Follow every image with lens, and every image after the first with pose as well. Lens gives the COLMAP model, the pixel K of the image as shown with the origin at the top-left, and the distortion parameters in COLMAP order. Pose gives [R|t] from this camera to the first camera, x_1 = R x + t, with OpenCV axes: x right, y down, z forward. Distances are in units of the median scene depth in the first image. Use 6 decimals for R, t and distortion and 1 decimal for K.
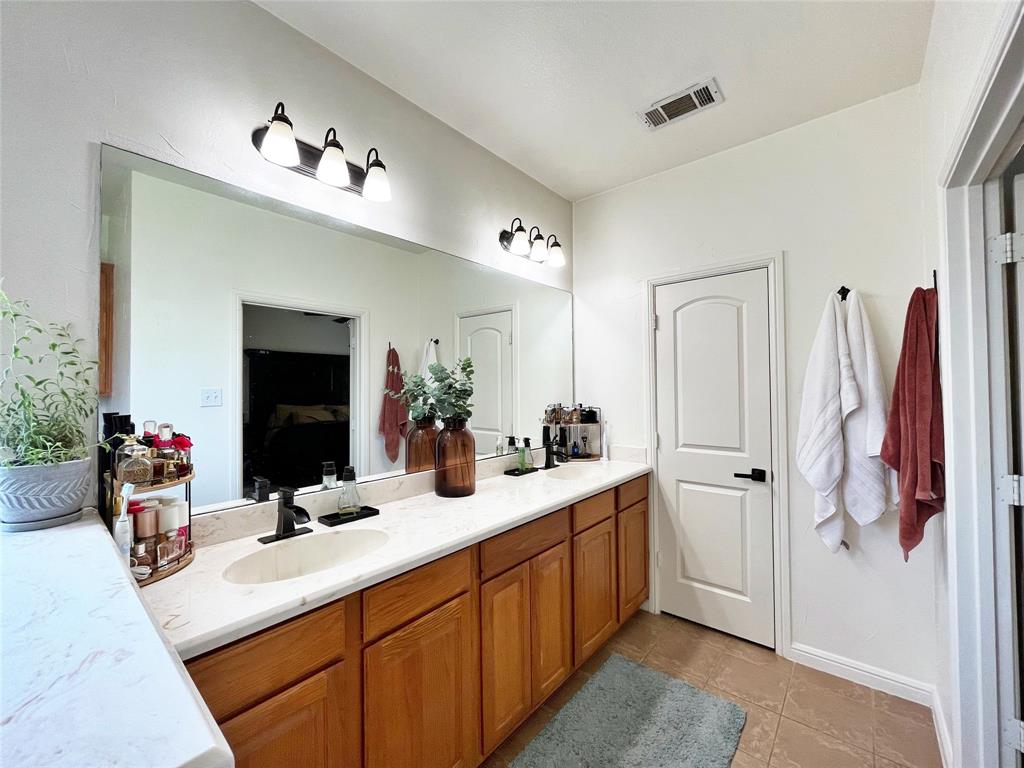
lens RADIAL K [[415.0, 0, 513.9], [0, 415.0, 381.7], [0, 0, 1]] dist [-0.005345, 0.000569]
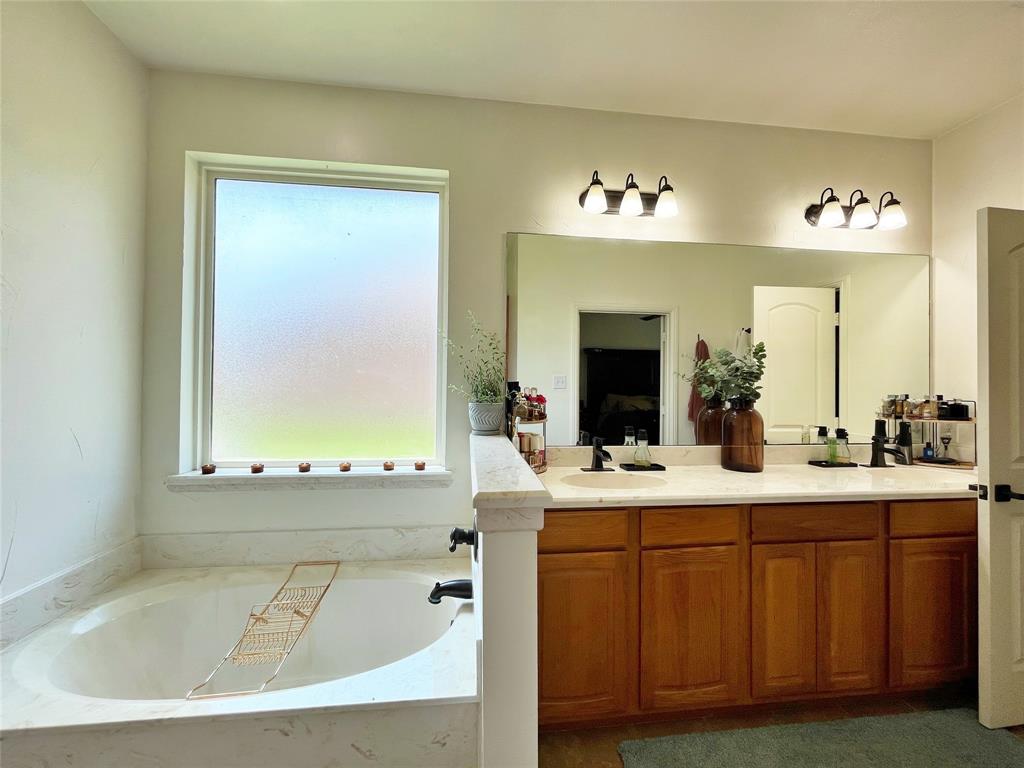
lens RADIAL K [[415.0, 0, 514.2], [0, 415.0, 383.5], [0, 0, 1]] dist [-0.005345, 0.000569]
pose [[0.730195, 0.010750, -0.683155, 0.161612], [-0.003586, 0.999923, 0.011902, 0.038047], [0.683230, -0.006241, 0.730177, -0.184966]]
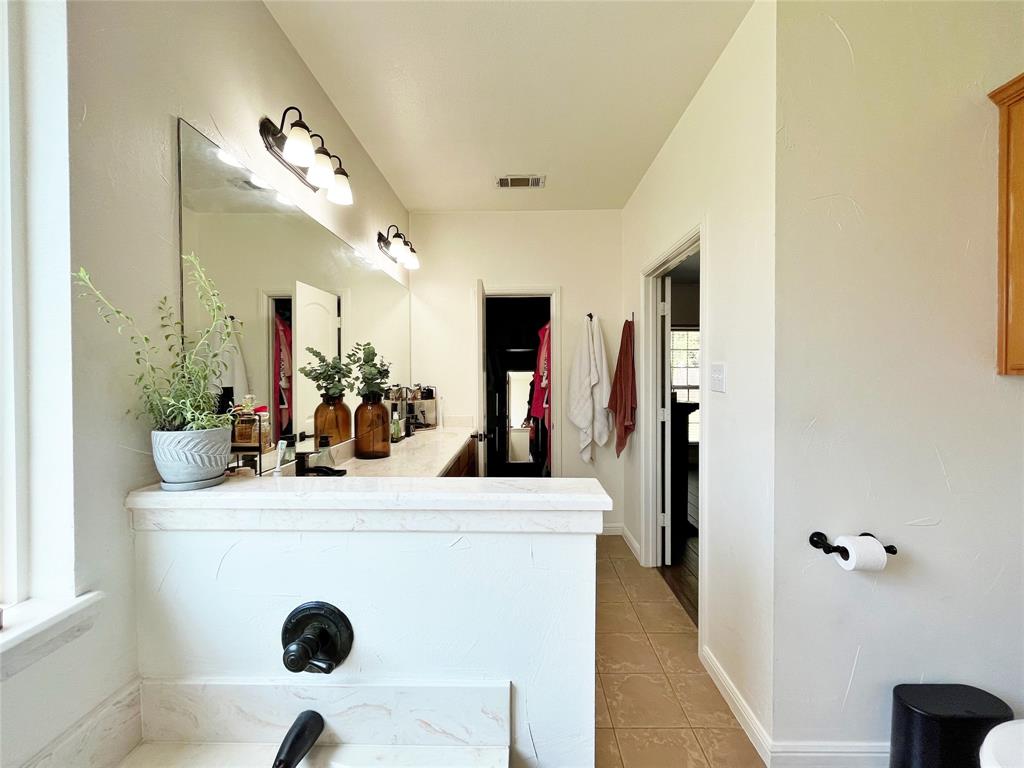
lens RADIAL K [[415.0, 0, 522.5], [0, 415.0, 384.3], [0, 0, 1]] dist [-0.005345, 0.000569]
pose [[0.771611, -0.013628, 0.635949, -0.577812], [-0.010439, 0.999365, 0.034082, 0.015582], [-0.636009, -0.032937, 0.770978, -0.193105]]
